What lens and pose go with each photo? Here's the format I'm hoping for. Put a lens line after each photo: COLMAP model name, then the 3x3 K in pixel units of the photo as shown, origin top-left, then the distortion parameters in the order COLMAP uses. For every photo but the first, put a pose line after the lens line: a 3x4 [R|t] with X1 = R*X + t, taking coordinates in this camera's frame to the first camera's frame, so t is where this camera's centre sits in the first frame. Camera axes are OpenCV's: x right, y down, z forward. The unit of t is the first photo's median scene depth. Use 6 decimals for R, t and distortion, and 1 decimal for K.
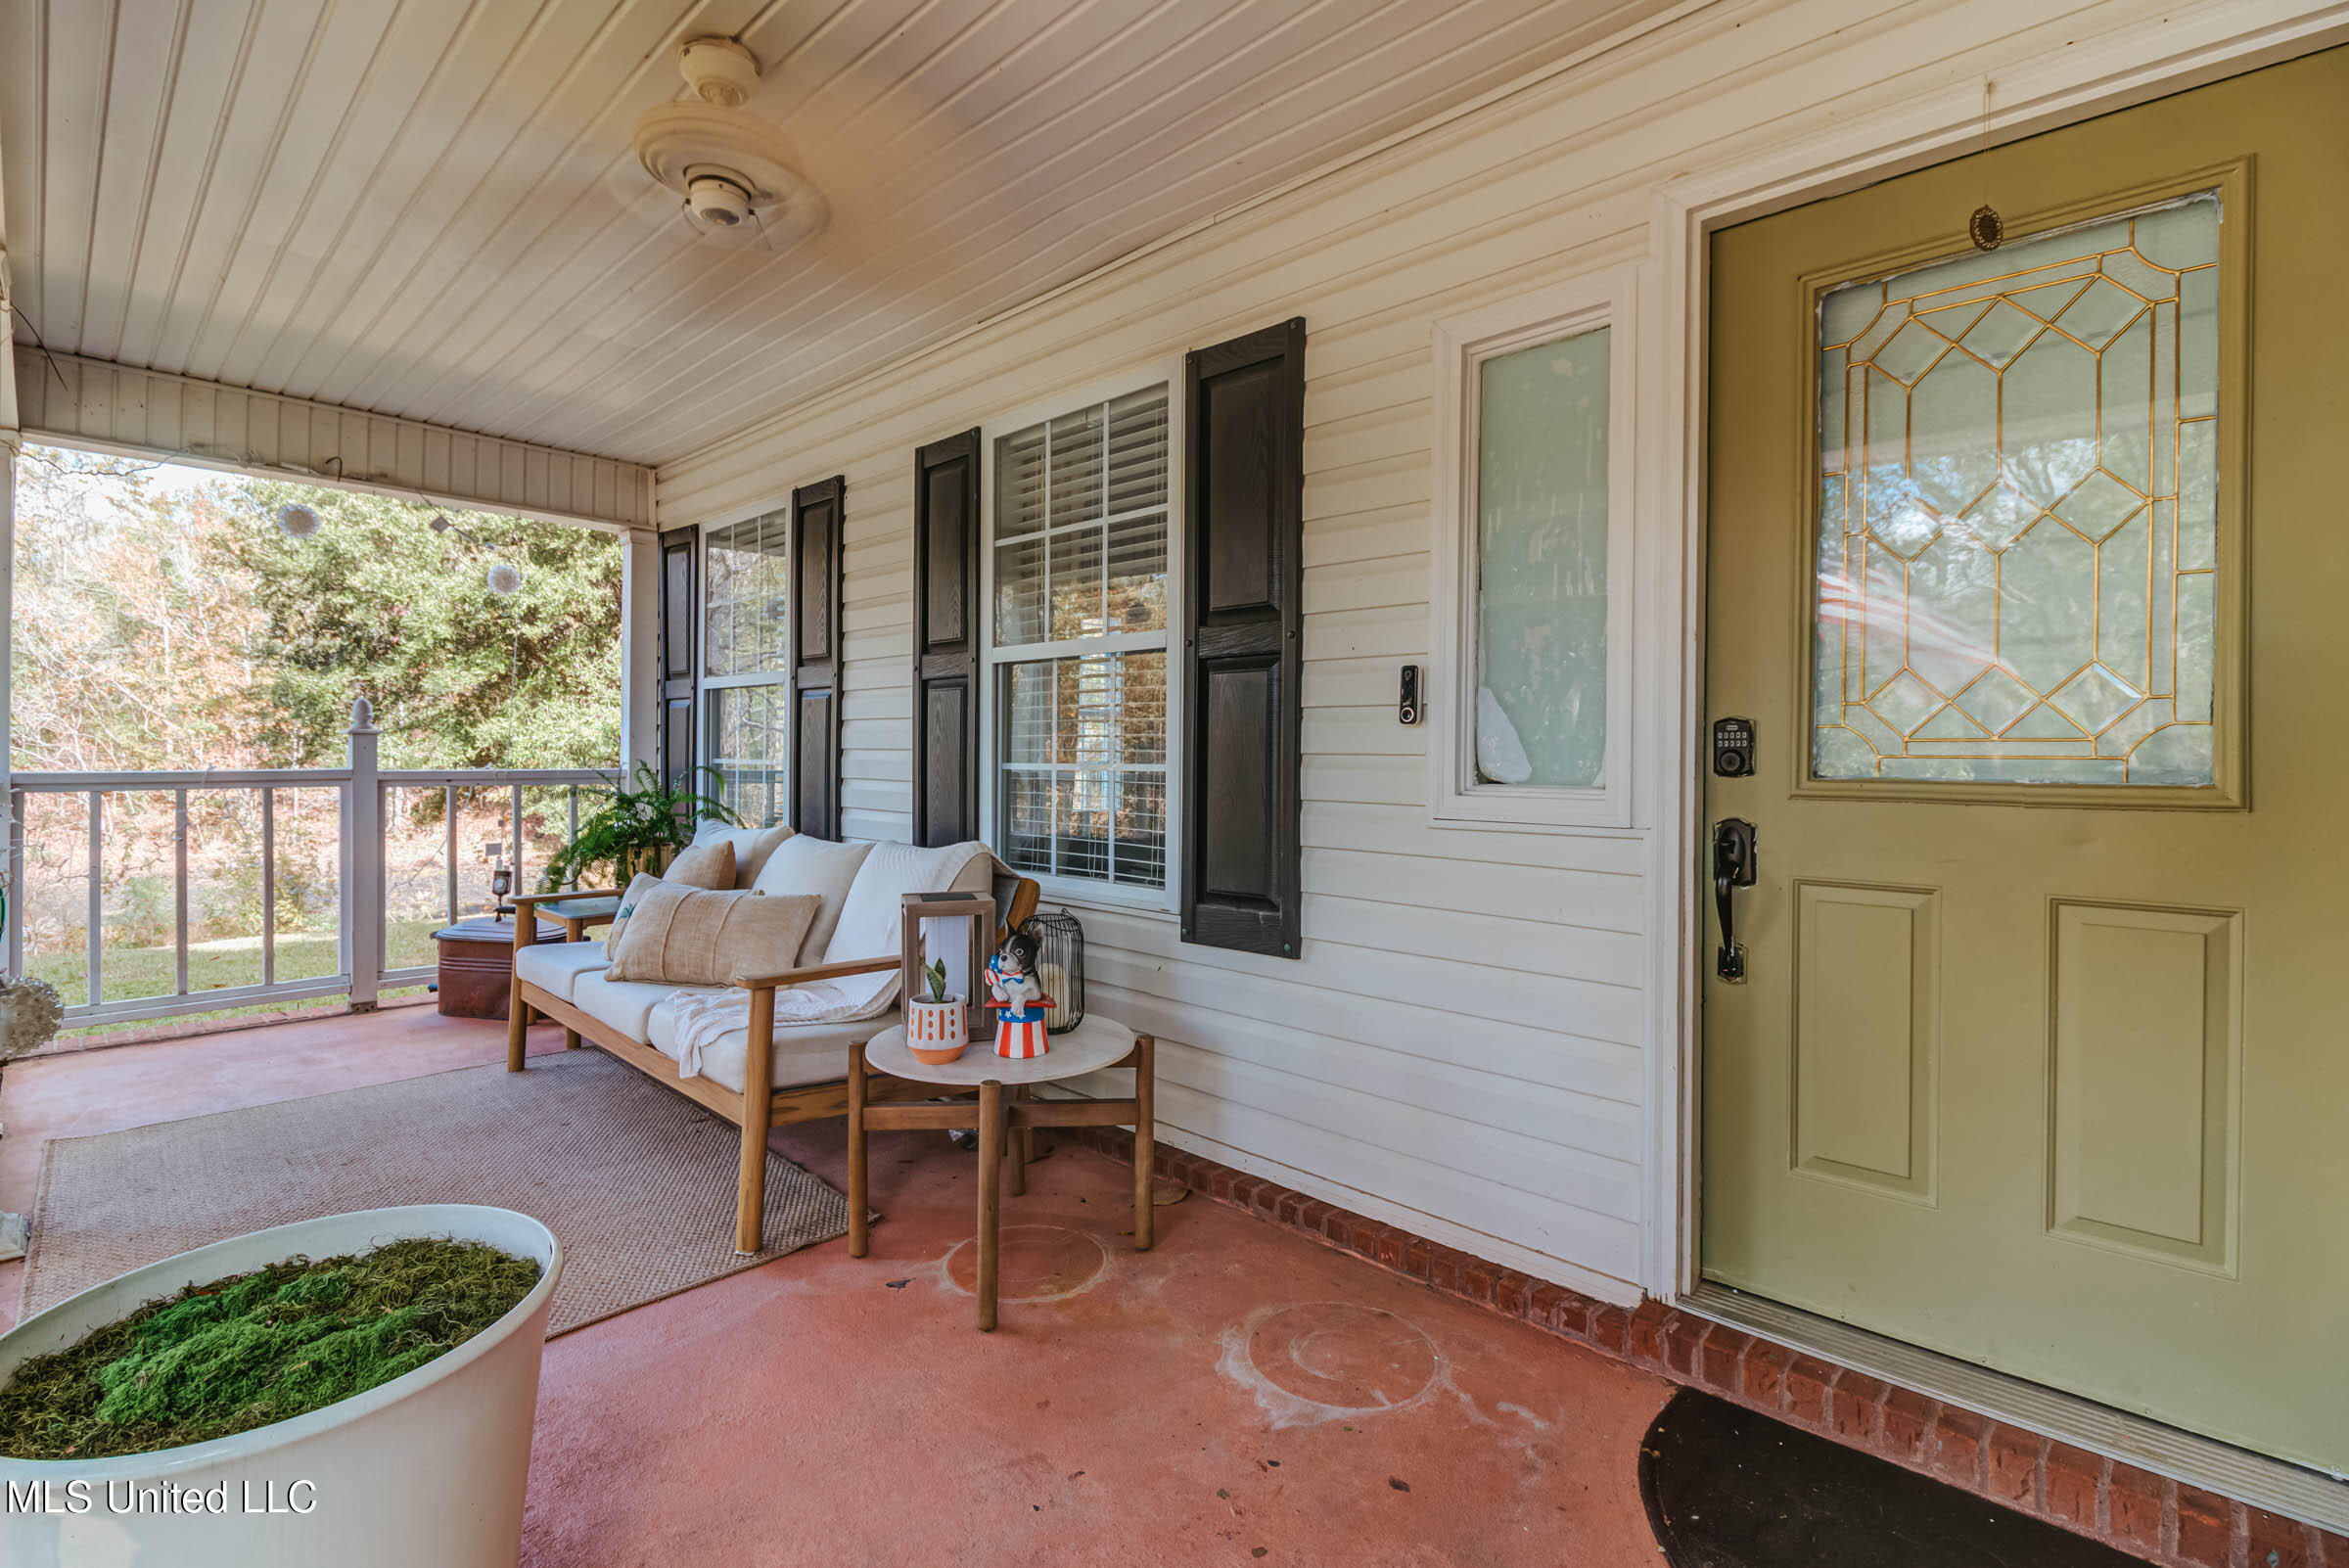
lens RADIAL K [[1083.6, 0, 1159.8], [0, 1083.6, 762.6], [0, 0, 1]] dist [0.019011, -0.014306]
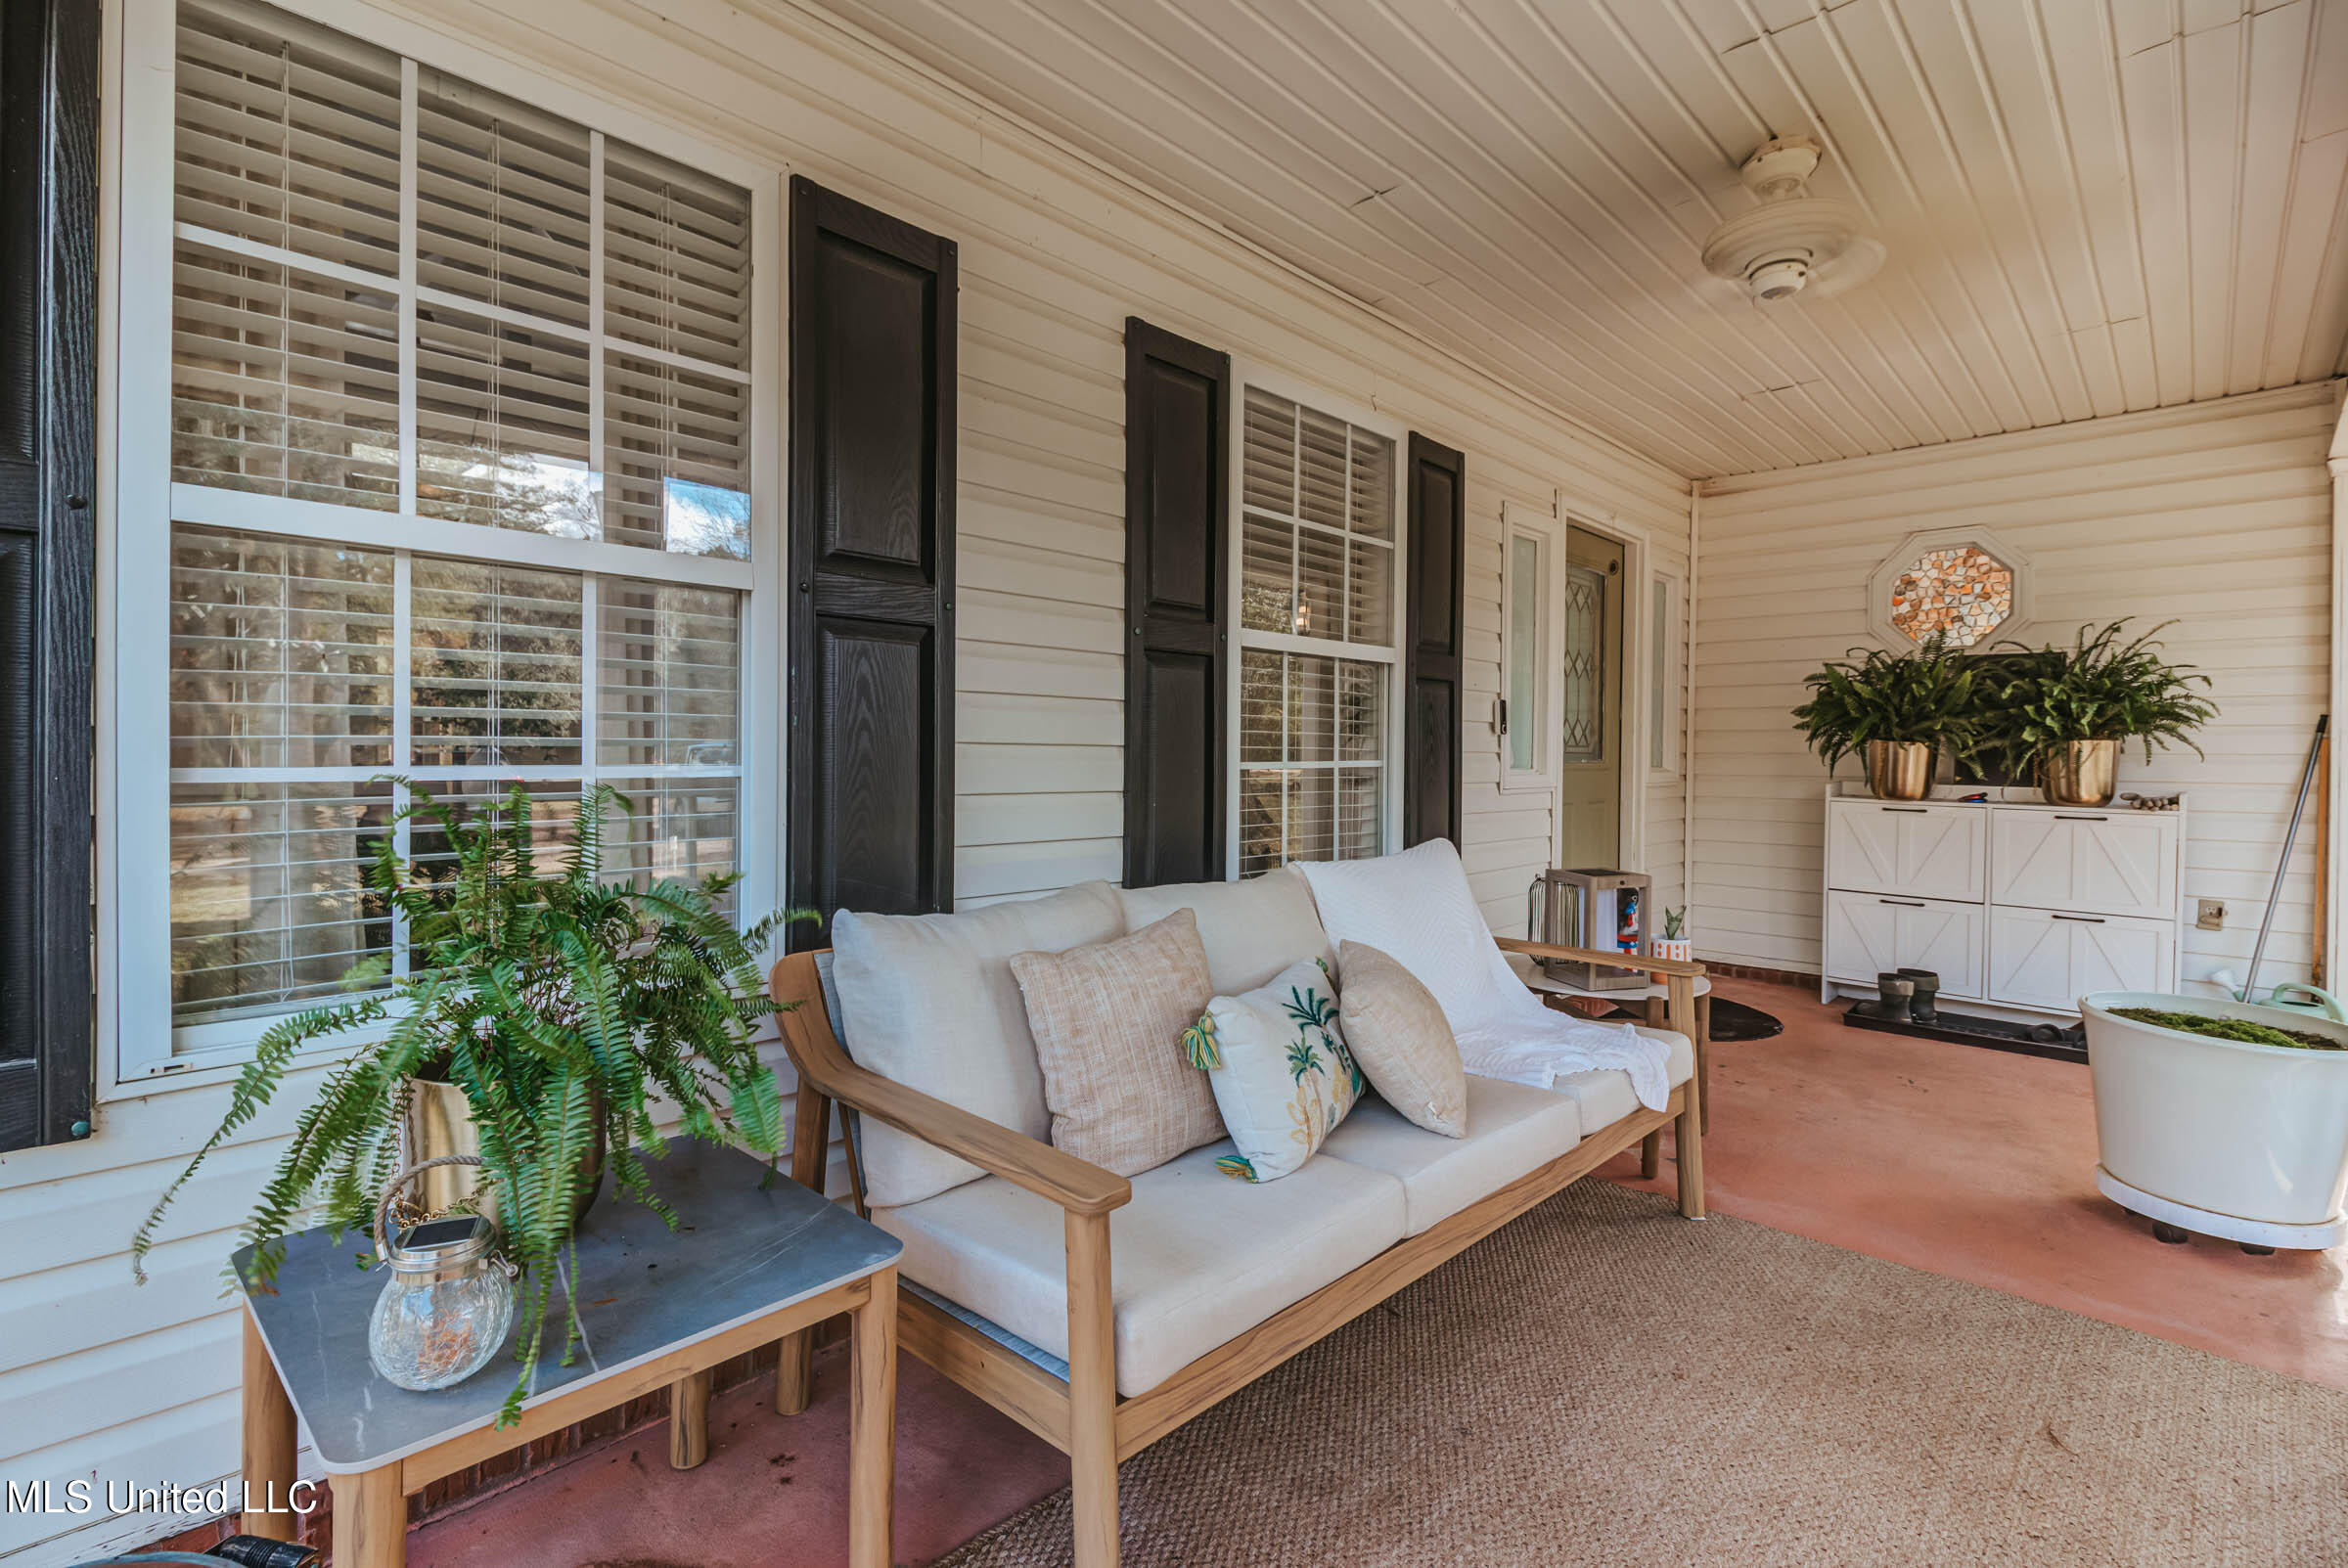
lens RADIAL K [[1102.9, 0, 1100.1], [0, 1102.9, 772.4], [0, 0, 1]] dist [0.000808, -0.008374]
pose [[0.016132, -0.027446, 0.999493, -0.865684], [-0.002401, 0.999619, 0.027489, -0.012787], [-0.999867, -0.002843, 0.016060, 0.923155]]
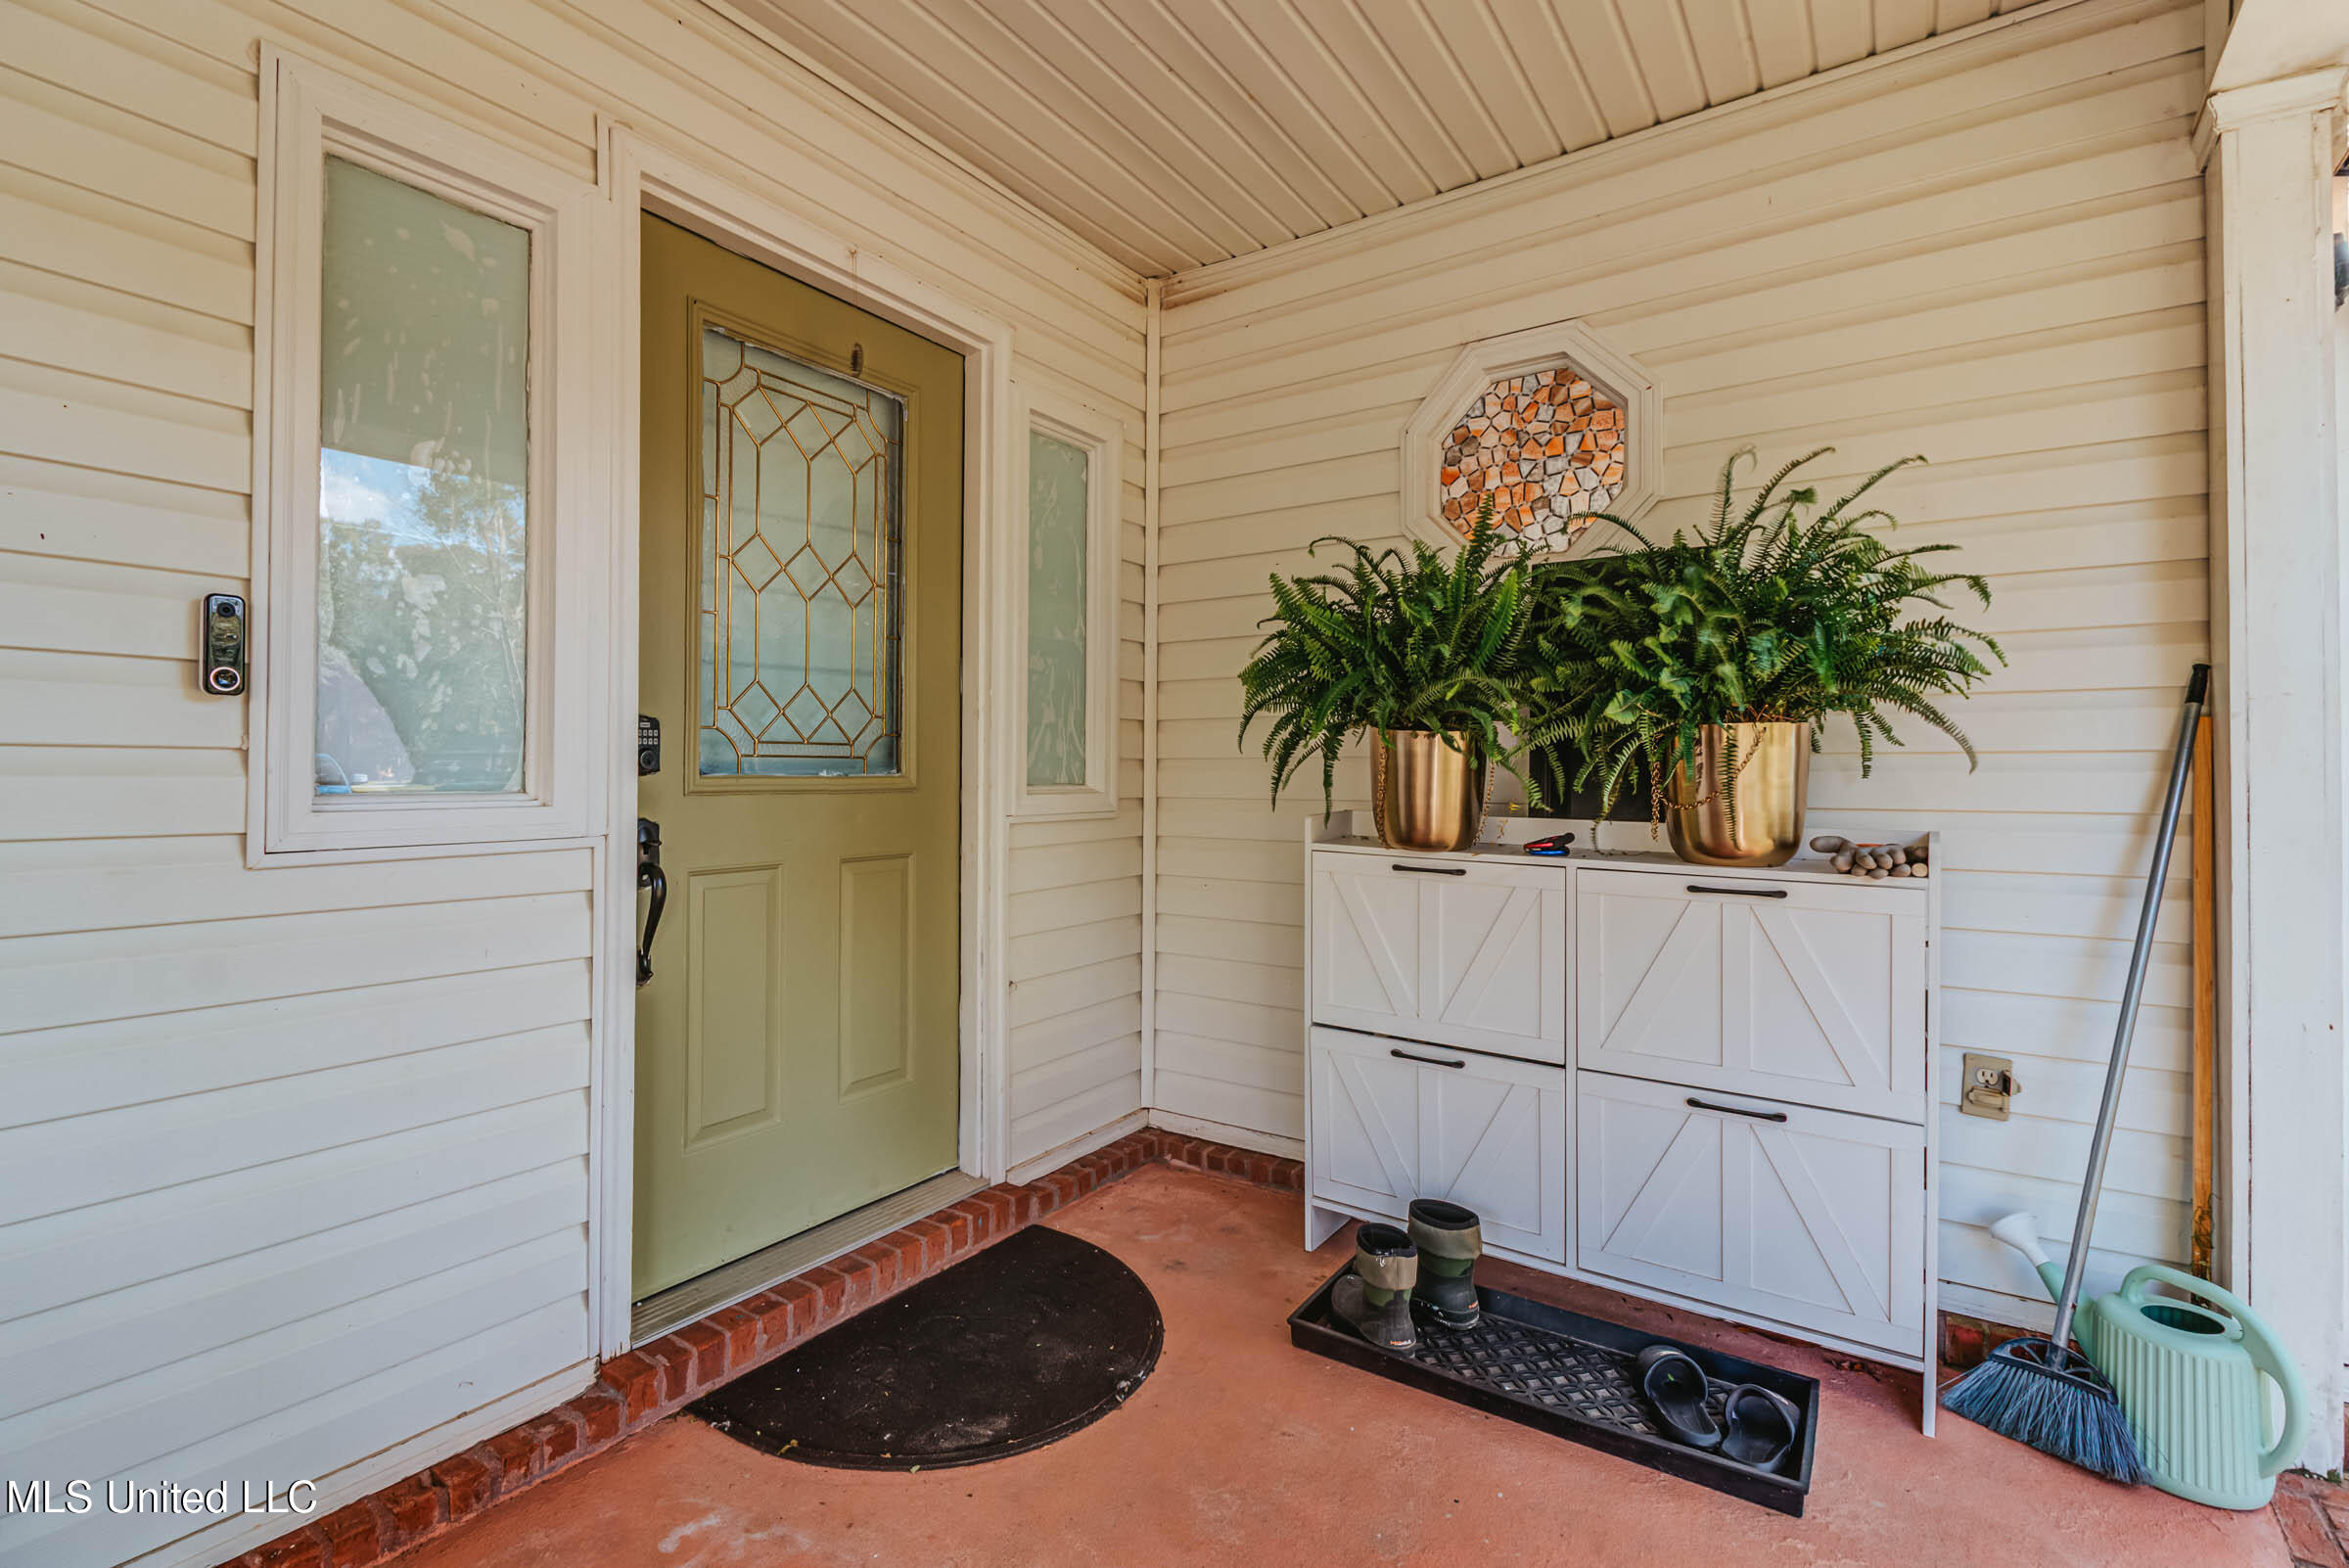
lens RADIAL K [[1038.6, 0, 1172.1], [0, 1038.6, 770.6], [0, 0, 1]] dist [0.010790, -0.012547]
pose [[-0.158053, -0.008105, 0.987397, -0.226691], [0.000051, 0.999966, 0.008216, 0.000134], [-0.987431, 0.001348, -0.158048, 0.330501]]
